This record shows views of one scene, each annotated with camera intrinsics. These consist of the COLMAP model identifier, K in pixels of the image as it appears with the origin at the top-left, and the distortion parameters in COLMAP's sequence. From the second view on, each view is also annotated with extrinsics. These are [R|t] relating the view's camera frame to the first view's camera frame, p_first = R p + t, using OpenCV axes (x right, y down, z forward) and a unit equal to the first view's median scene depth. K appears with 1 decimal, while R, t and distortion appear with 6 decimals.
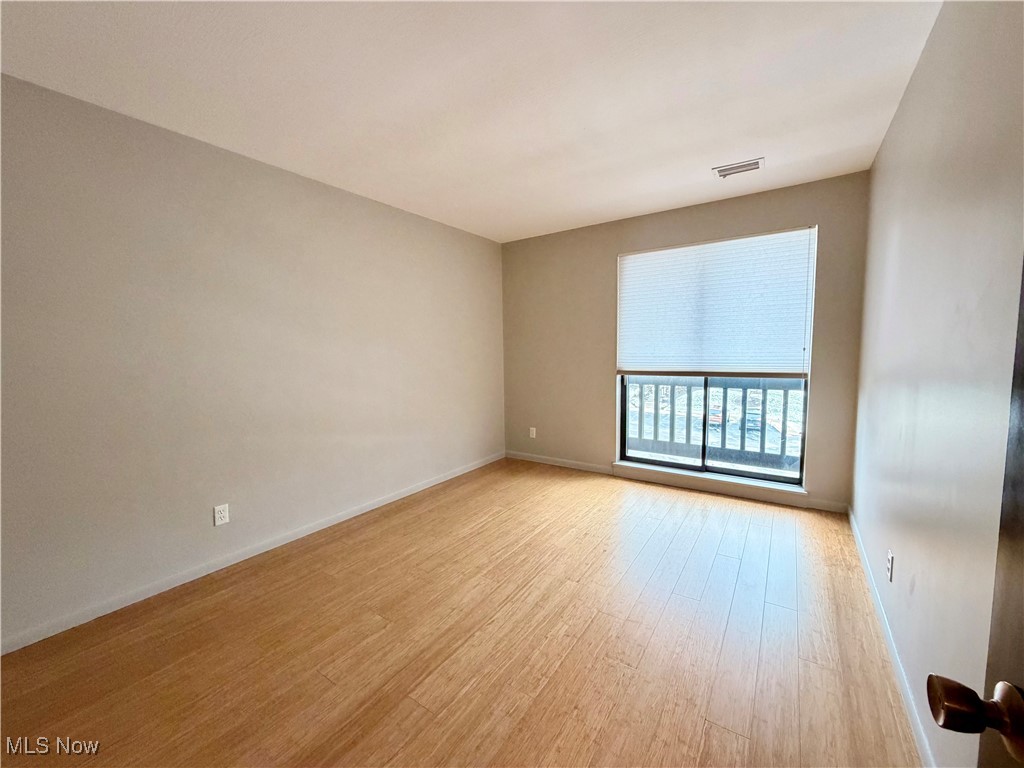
lens RADIAL K [[405.1, 0, 512.5], [0, 405.1, 387.4], [0, 0, 1]] dist [-0.000190, -0.000013]
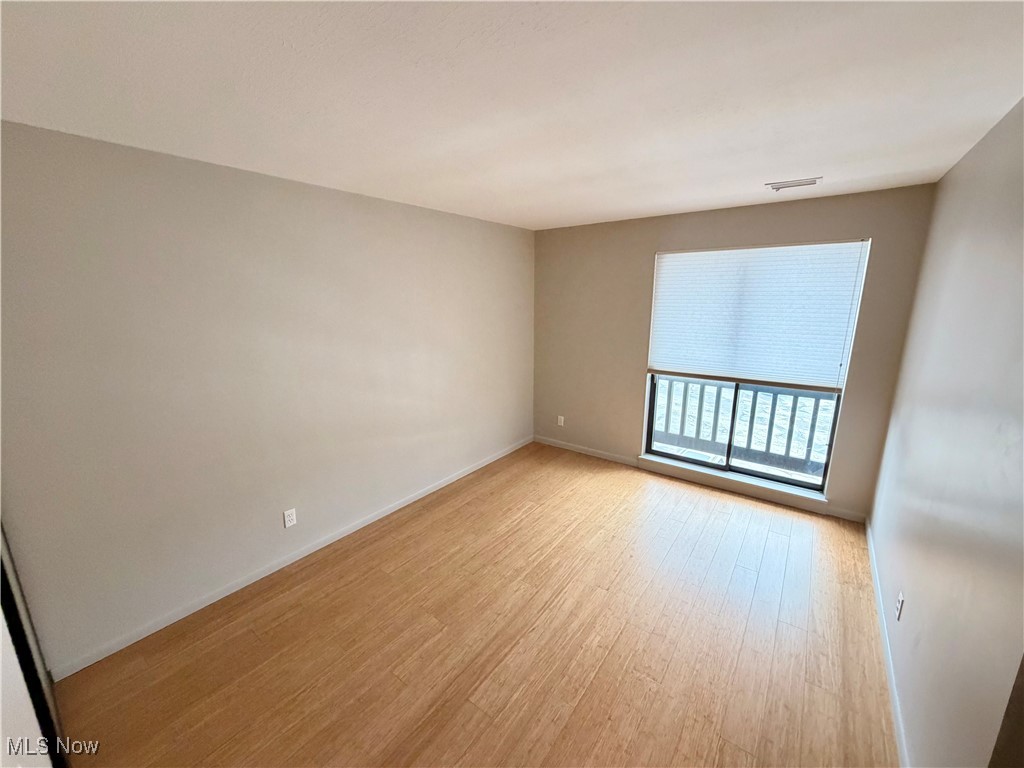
lens RADIAL K [[405.1, 0, 512.8], [0, 405.1, 387.9], [0, 0, 1]] dist [-0.000190, -0.000013]
pose [[0.998943, 0.020749, -0.041010, -0.054820], [-0.015229, 0.991317, 0.130606, -0.179848], [0.043364, -0.129843, 0.990586, -0.037506]]
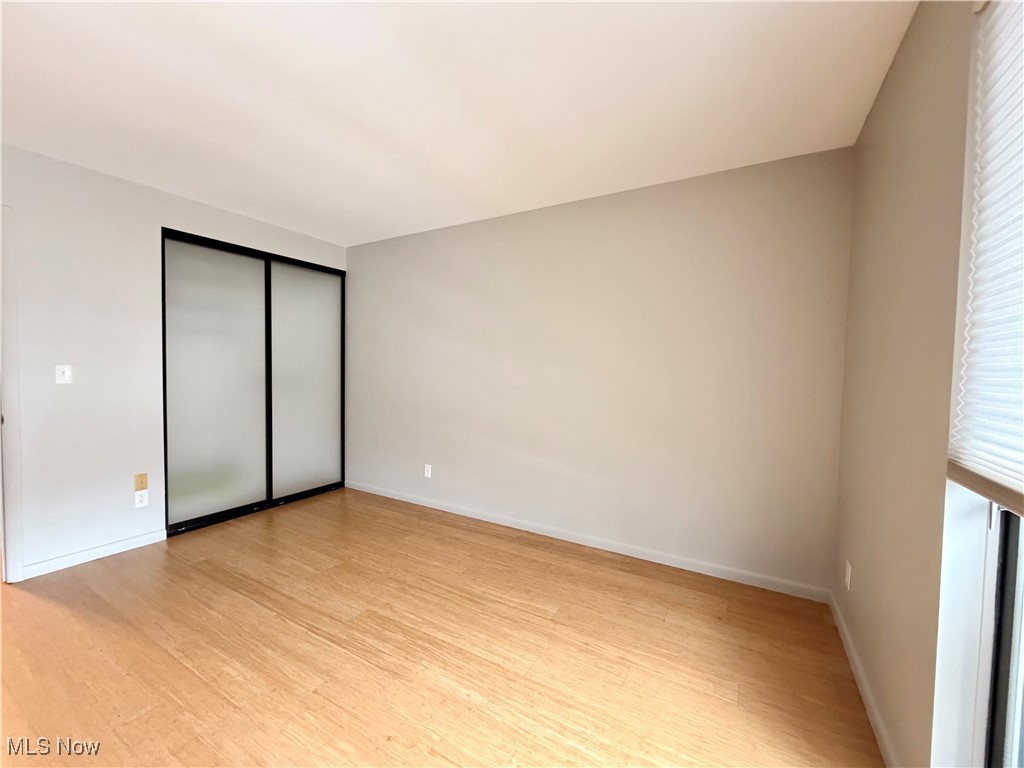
lens RADIAL K [[405.1, 0, 509.3], [0, 405.1, 378.7], [0, 0, 1]] dist [-0.000190, -0.000013]
pose [[0.077692, 0.039937, -0.996177, 0.730769], [-0.116022, 0.992770, 0.030752, -0.101861], [0.990203, 0.113189, 0.081764, 1.025577]]
